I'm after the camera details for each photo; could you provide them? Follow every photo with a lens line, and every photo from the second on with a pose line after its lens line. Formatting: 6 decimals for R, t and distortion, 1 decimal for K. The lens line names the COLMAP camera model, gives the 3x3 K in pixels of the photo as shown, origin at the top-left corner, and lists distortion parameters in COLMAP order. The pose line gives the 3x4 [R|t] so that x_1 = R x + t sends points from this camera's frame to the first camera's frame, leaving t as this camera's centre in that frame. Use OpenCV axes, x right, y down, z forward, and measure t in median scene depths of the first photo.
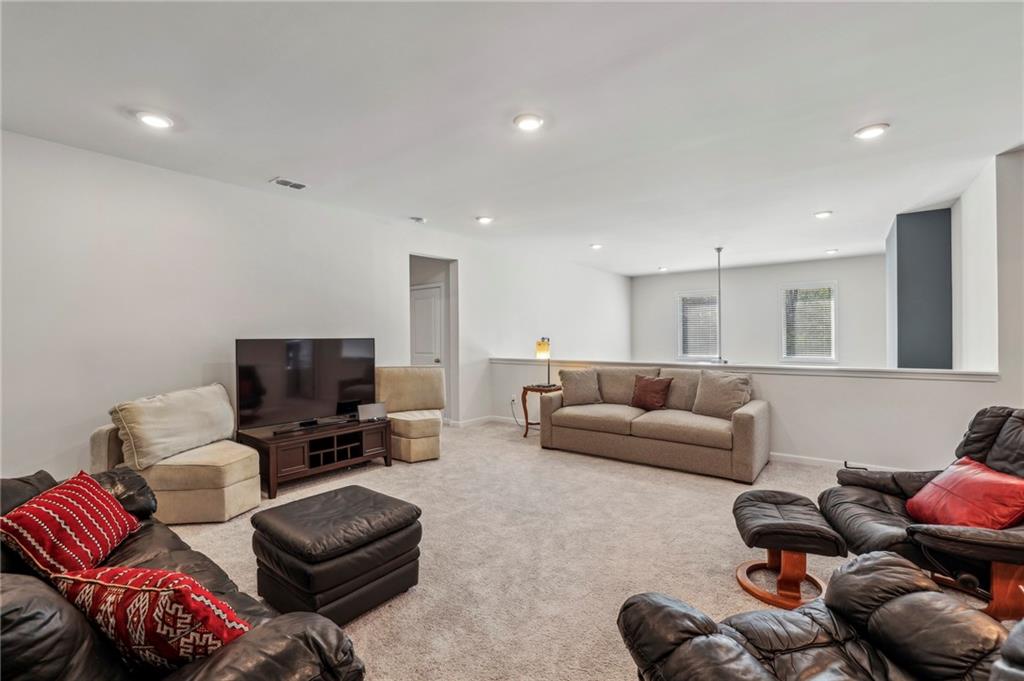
lens RADIAL K [[456.4, 0, 512.0], [0, 456.4, 340.5], [0, 0, 1]] dist [-0.000083, 0.000058]
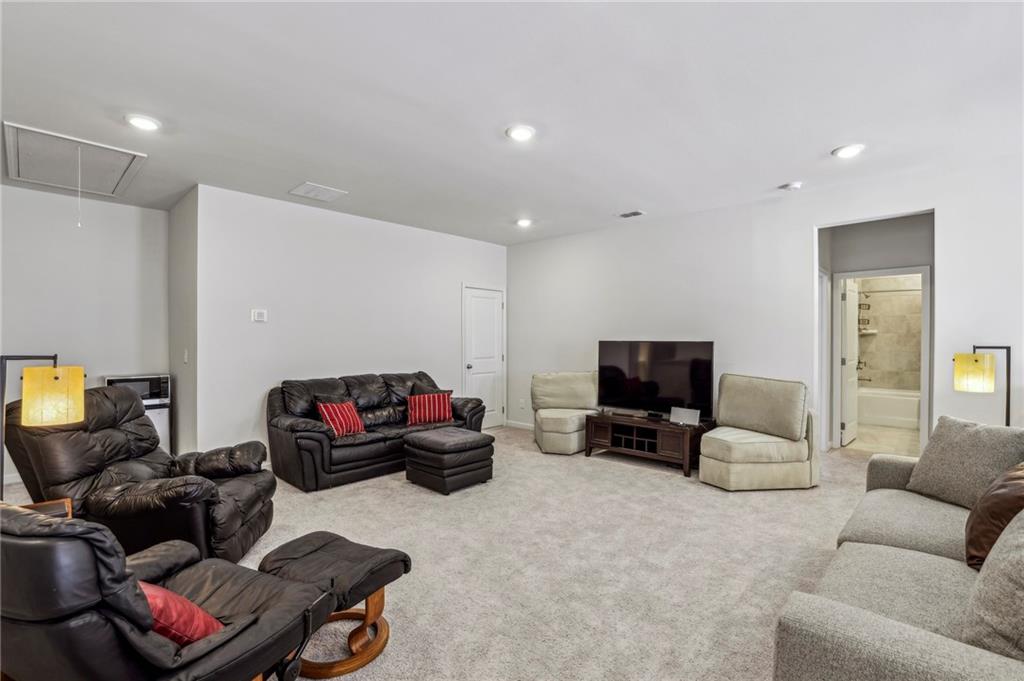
lens RADIAL K [[453.4, 0, 512.0], [0, 453.4, 340.5], [0, 0, 1]] dist [-0.033751, 0.000160]
pose [[-0.074181, 0.005859, -0.997228, 0.712519], [-0.020734, 0.999758, 0.007416, -0.005016], [0.997029, 0.021226, -0.074042, 0.737305]]
